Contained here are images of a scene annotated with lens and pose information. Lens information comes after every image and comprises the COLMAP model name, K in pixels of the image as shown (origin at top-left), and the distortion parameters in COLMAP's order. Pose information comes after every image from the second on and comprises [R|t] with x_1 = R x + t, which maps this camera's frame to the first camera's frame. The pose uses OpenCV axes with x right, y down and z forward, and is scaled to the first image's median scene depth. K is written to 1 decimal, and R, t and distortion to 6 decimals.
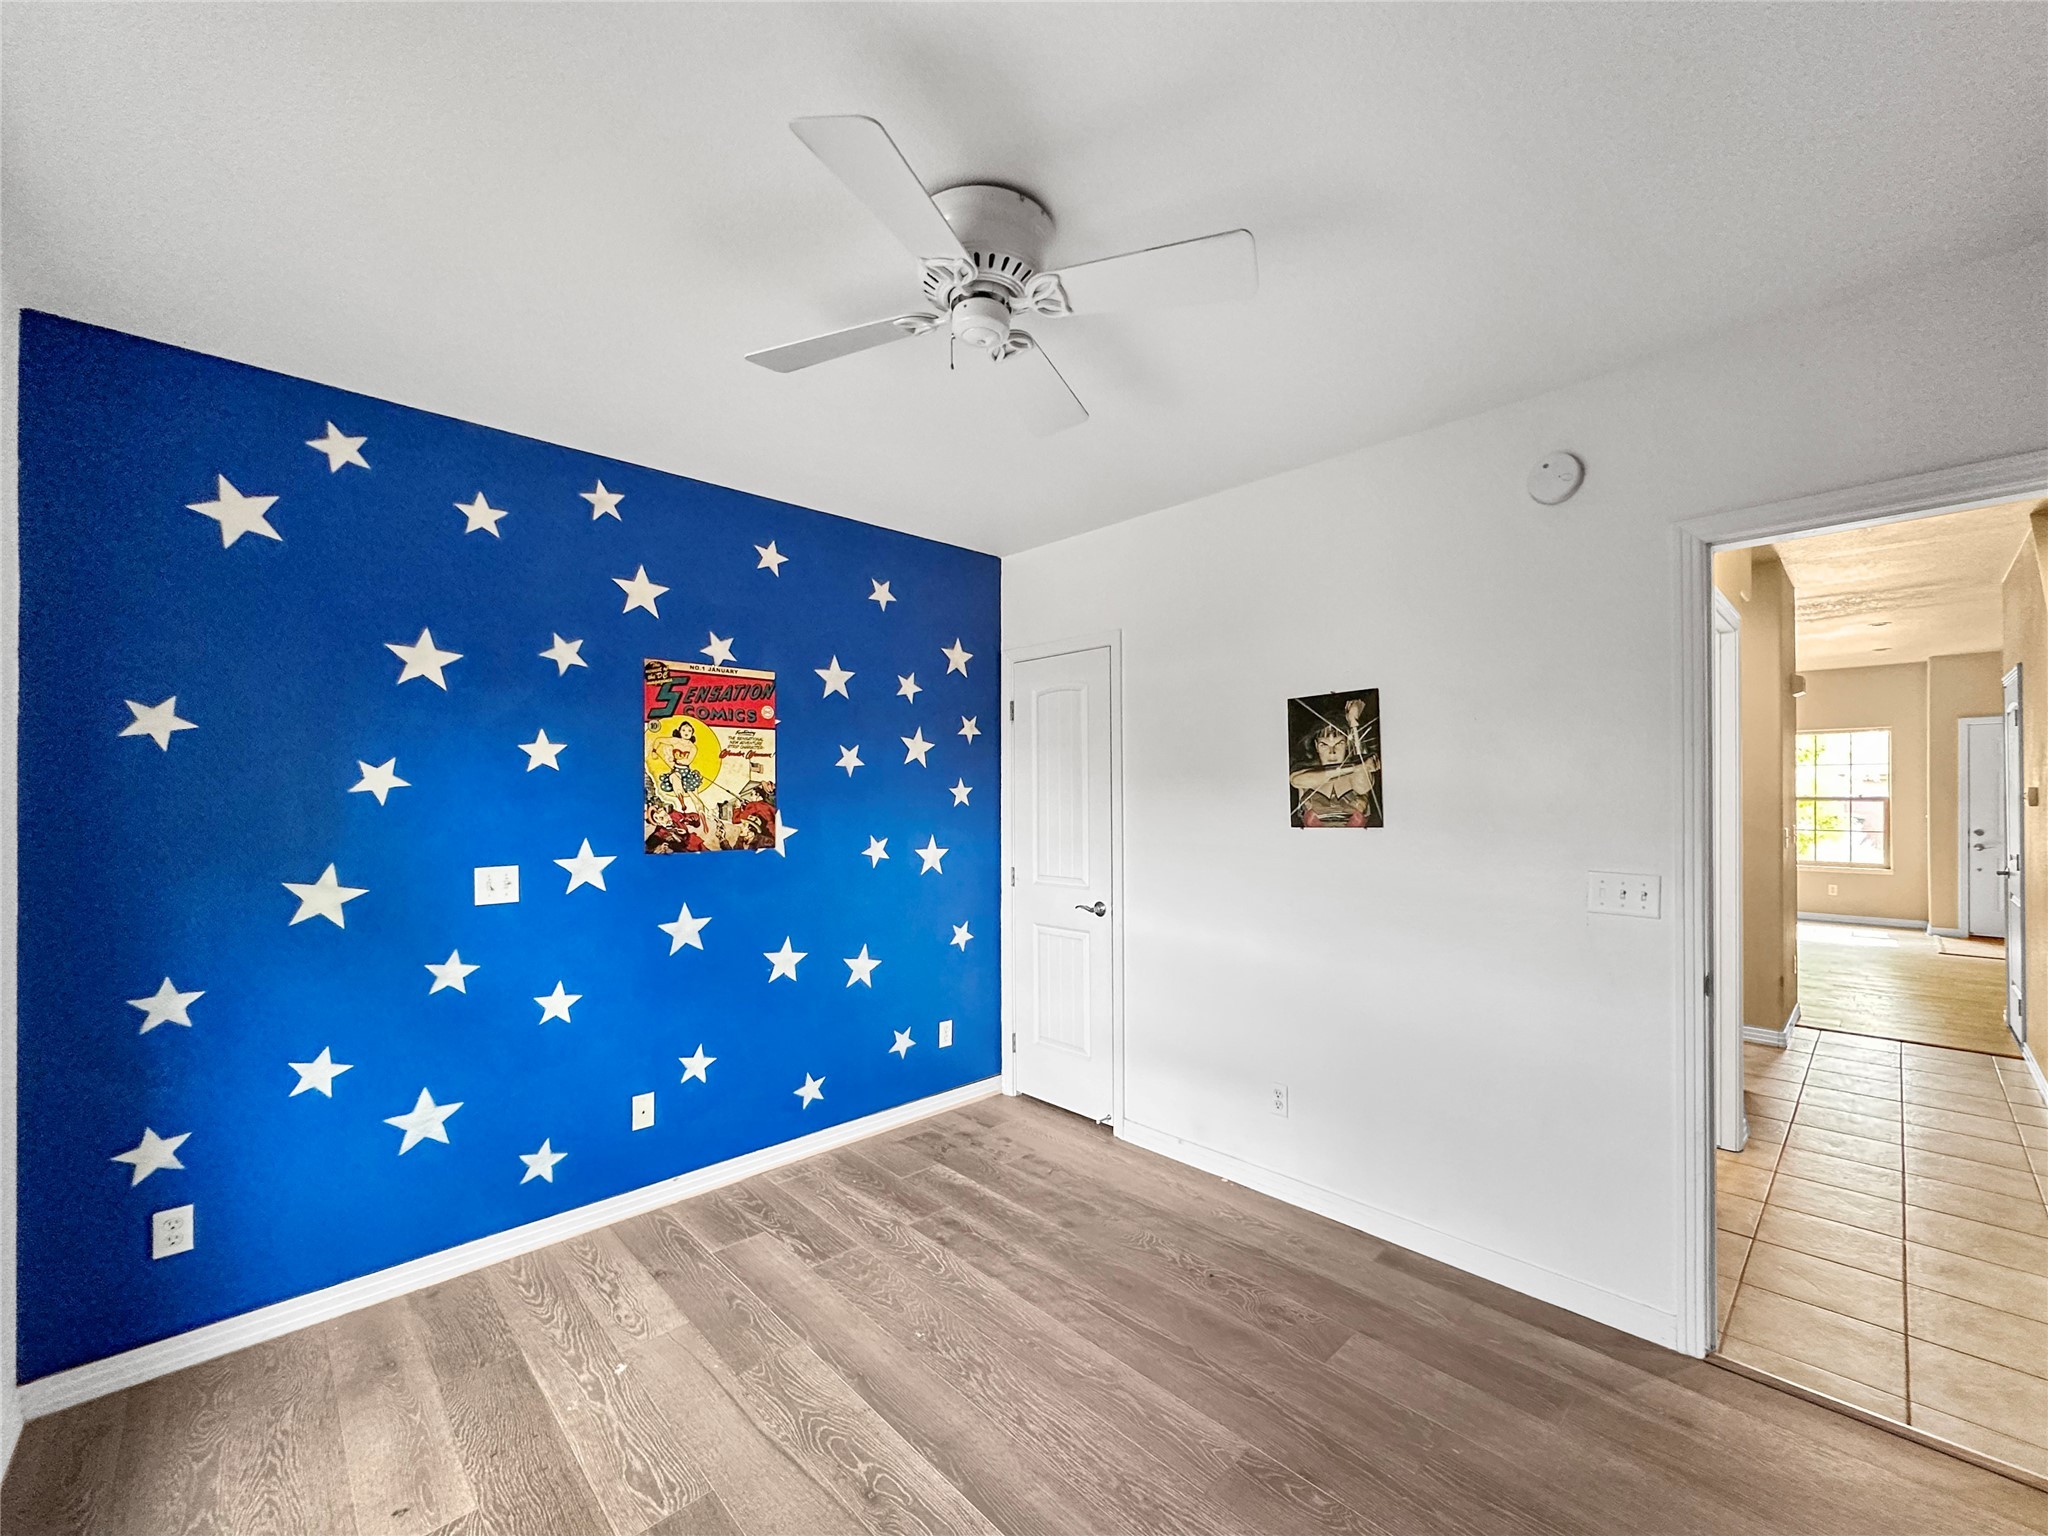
lens RADIAL K [[825.4, 0, 1028.3], [0, 825.4, 798.1], [0, 0, 1]] dist [0.000878, 0.000286]
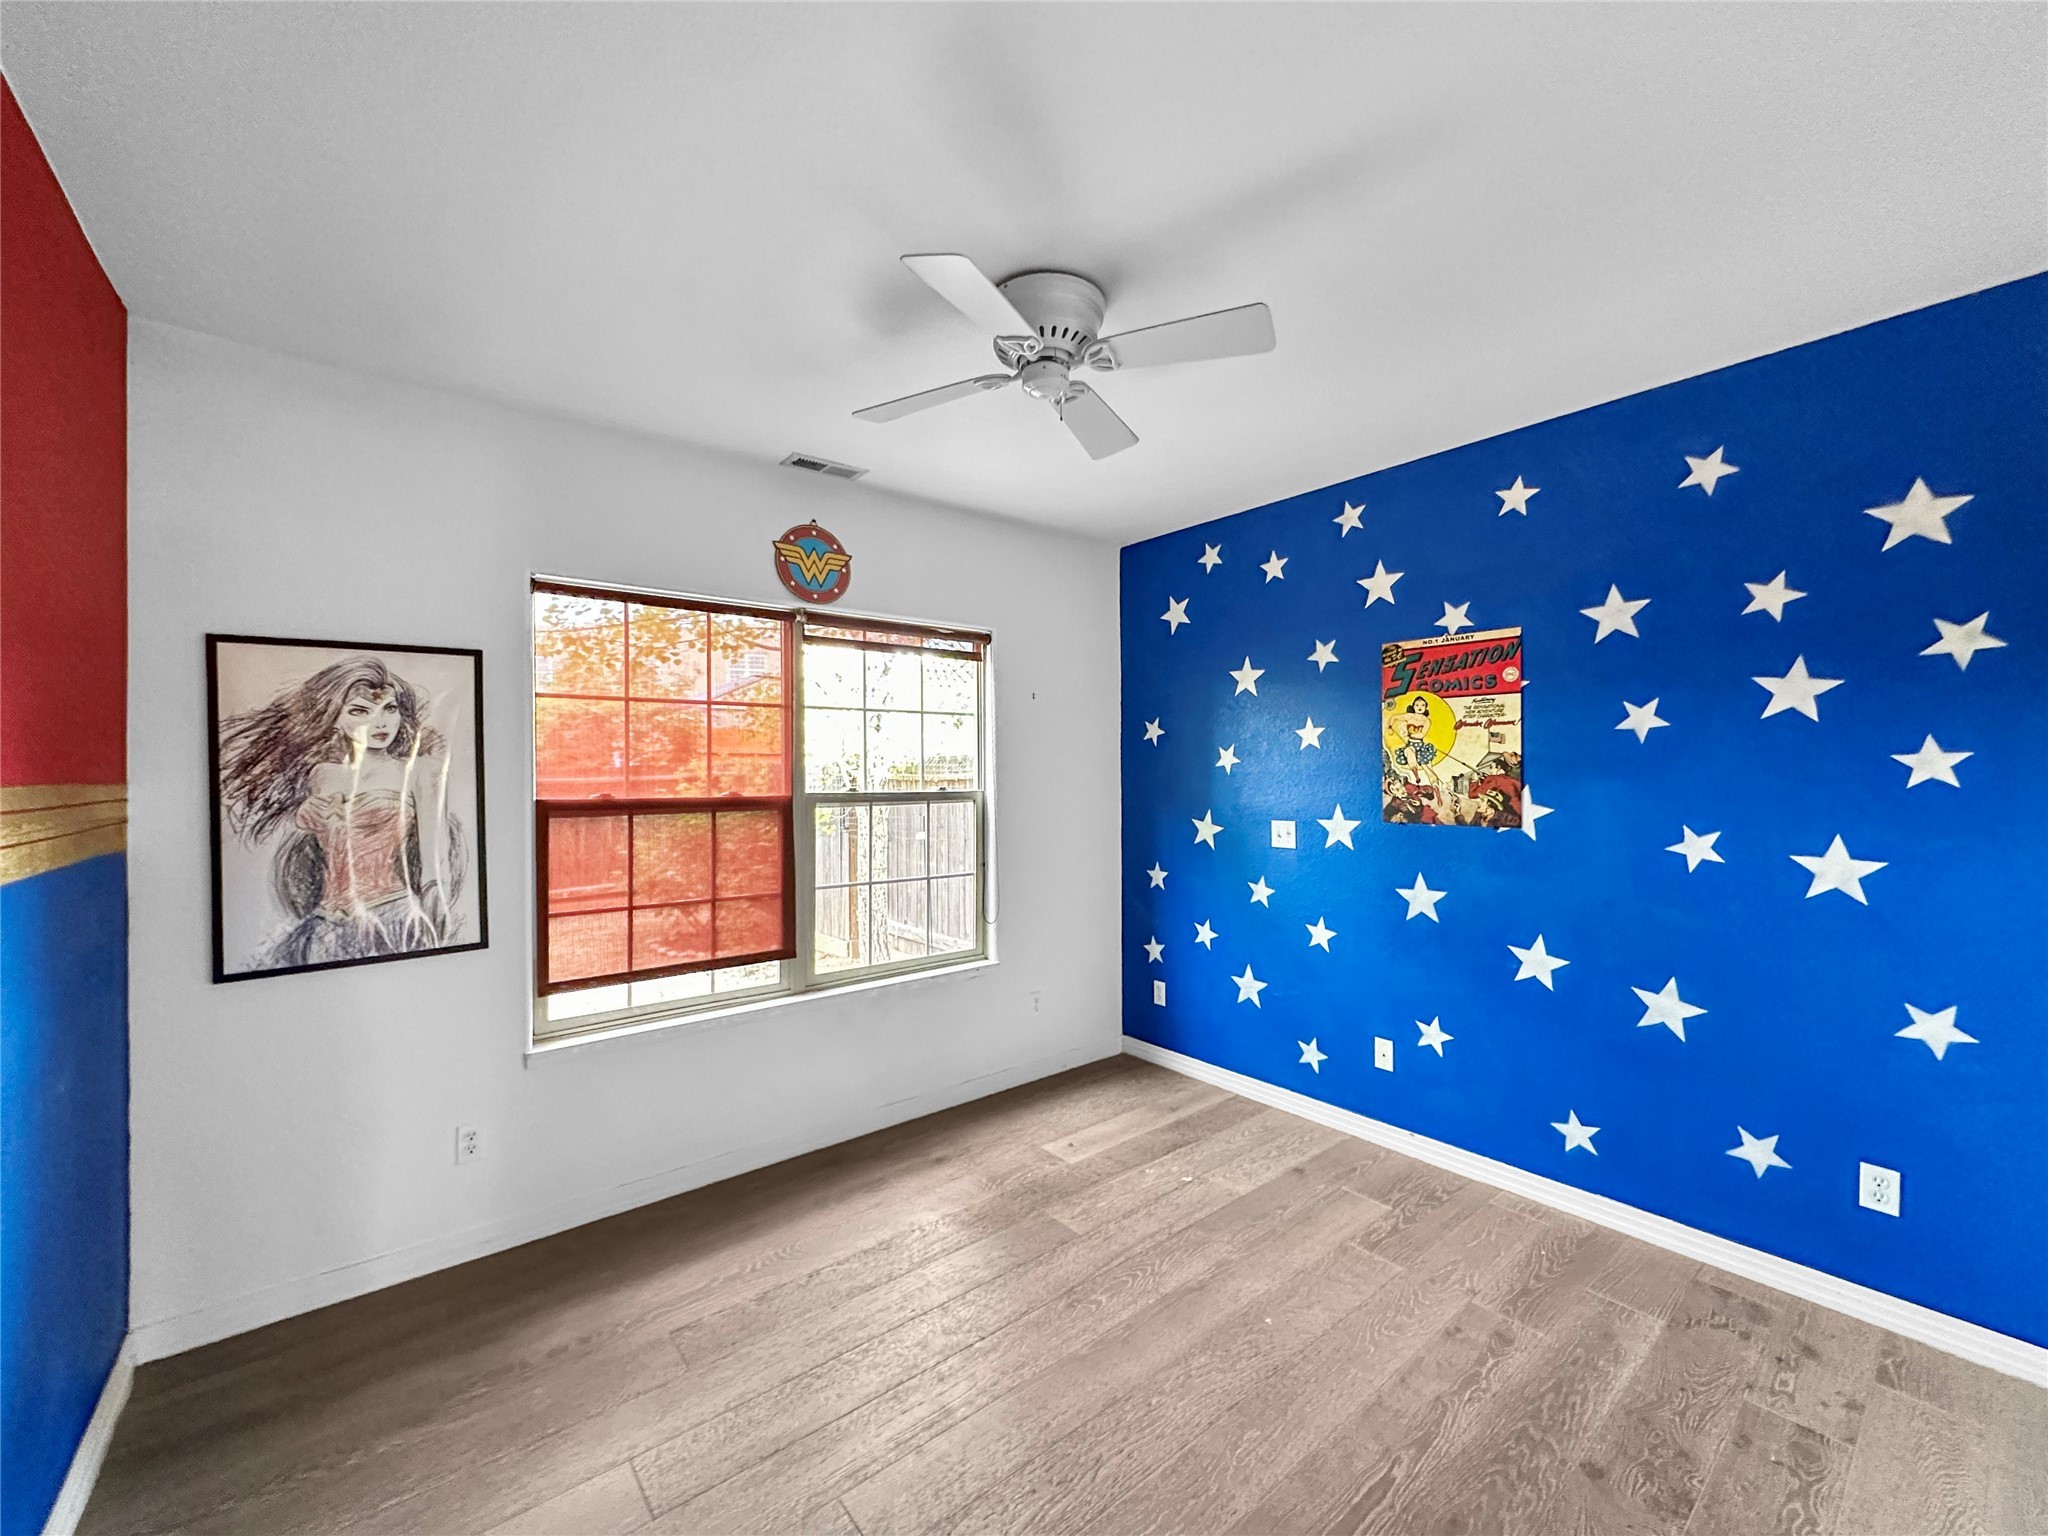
lens RADIAL K [[821.5, 0, 1027.0], [0, 821.5, 765.8], [0, 0, 1]] dist [-0.000997, 0.000175]
pose [[-0.072766, 0.002679, -0.997345, 0.638833], [0.004975, 0.999985, 0.002323, -0.011185], [0.997337, -0.004793, -0.072778, 0.582692]]
